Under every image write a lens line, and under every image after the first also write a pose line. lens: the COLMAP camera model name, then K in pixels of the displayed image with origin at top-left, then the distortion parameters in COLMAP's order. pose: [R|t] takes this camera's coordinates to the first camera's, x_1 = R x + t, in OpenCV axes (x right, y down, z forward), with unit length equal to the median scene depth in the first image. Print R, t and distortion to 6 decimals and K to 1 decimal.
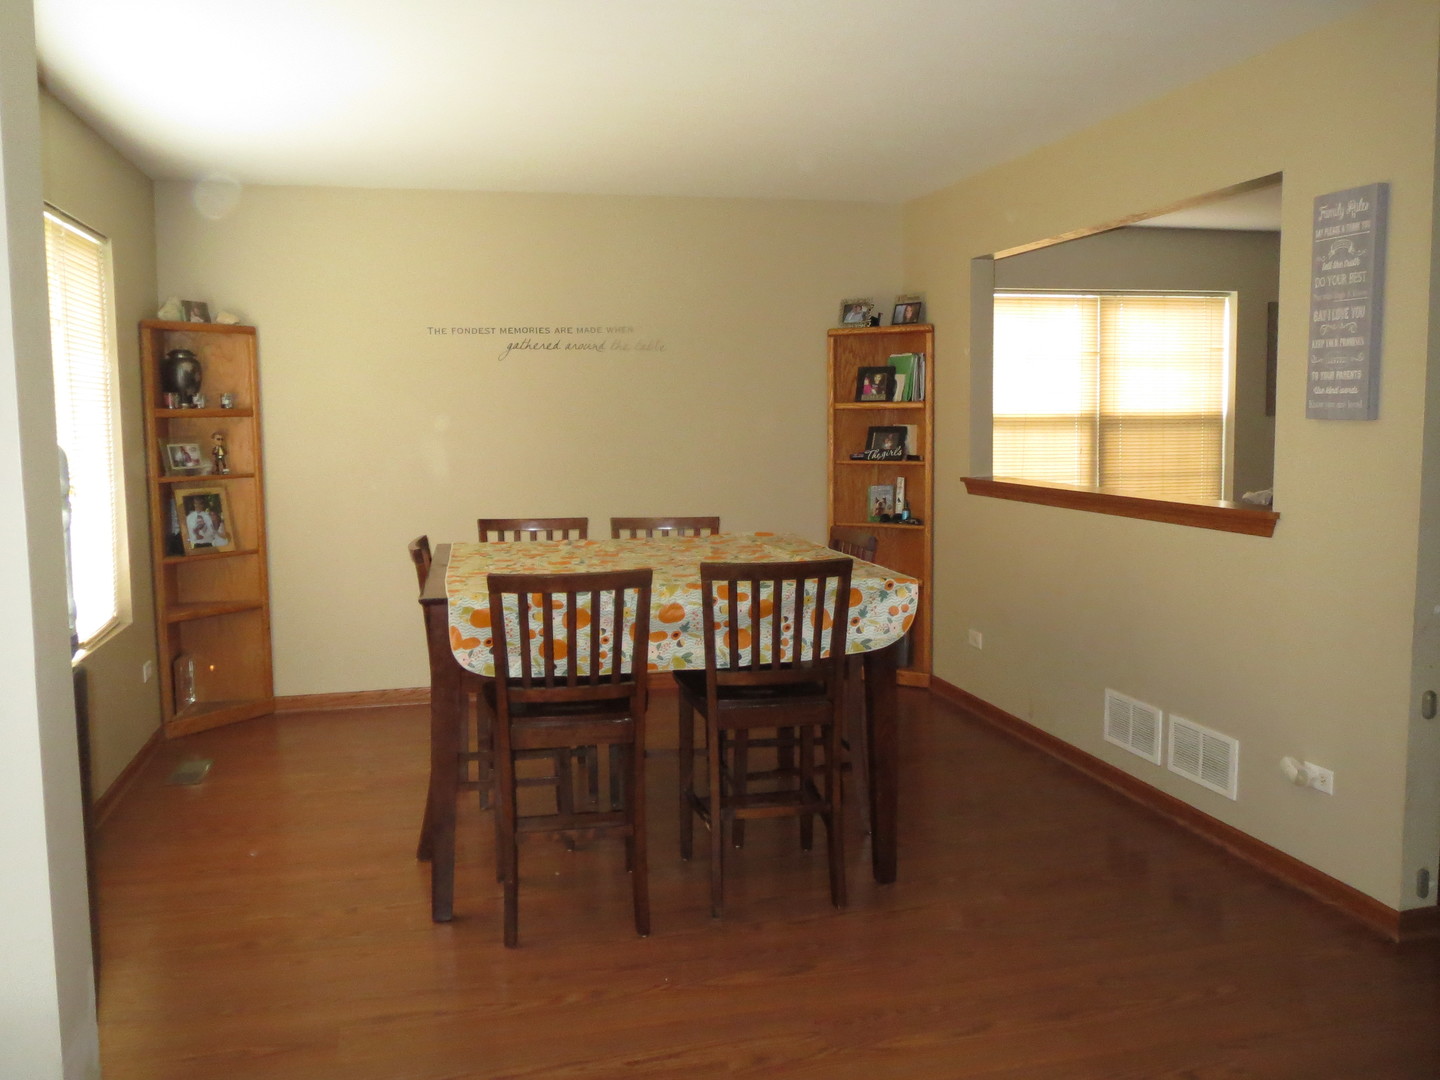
lens RADIAL K [[1201.3, 0, 716.7], [0, 1201.3, 522.5], [0, 0, 1]] dist [-0.067622, -0.004254]
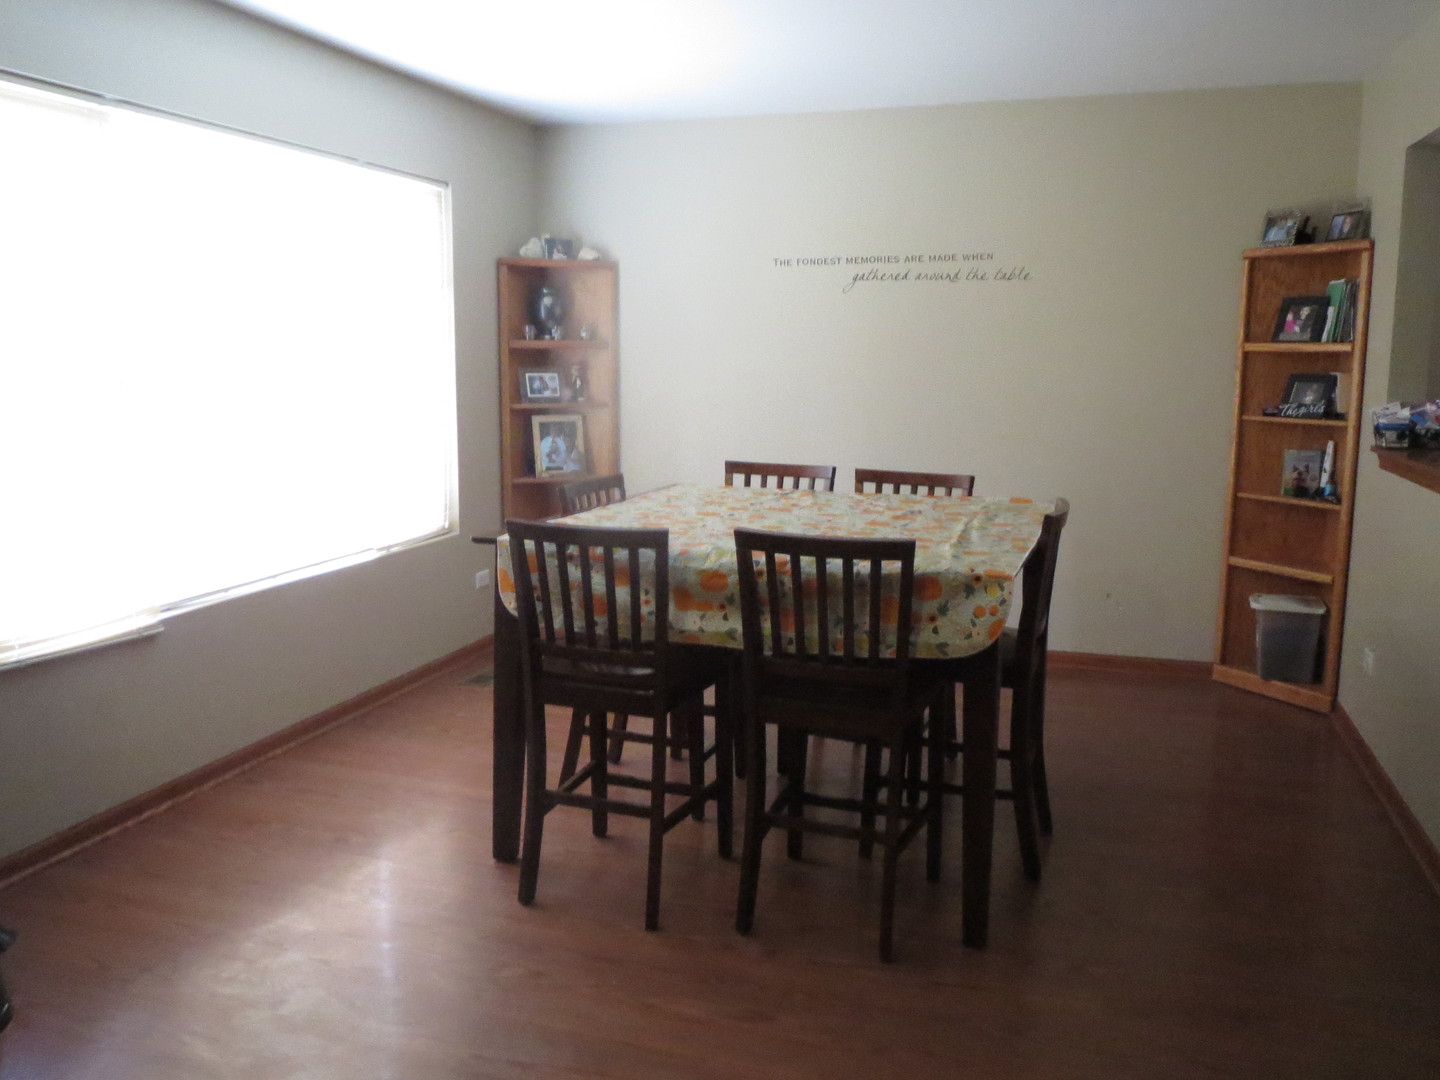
lens RADIAL K [[1188.8, 0, 701.3], [0, 1188.8, 531.3], [0, 0, 1]] dist [-0.036125, 0.002455]
pose [[0.841063, 0.094297, -0.532656, 0.249355], [-0.059919, 0.994870, 0.081512, -0.019199], [0.537609, -0.036641, 0.842398, 0.155382]]
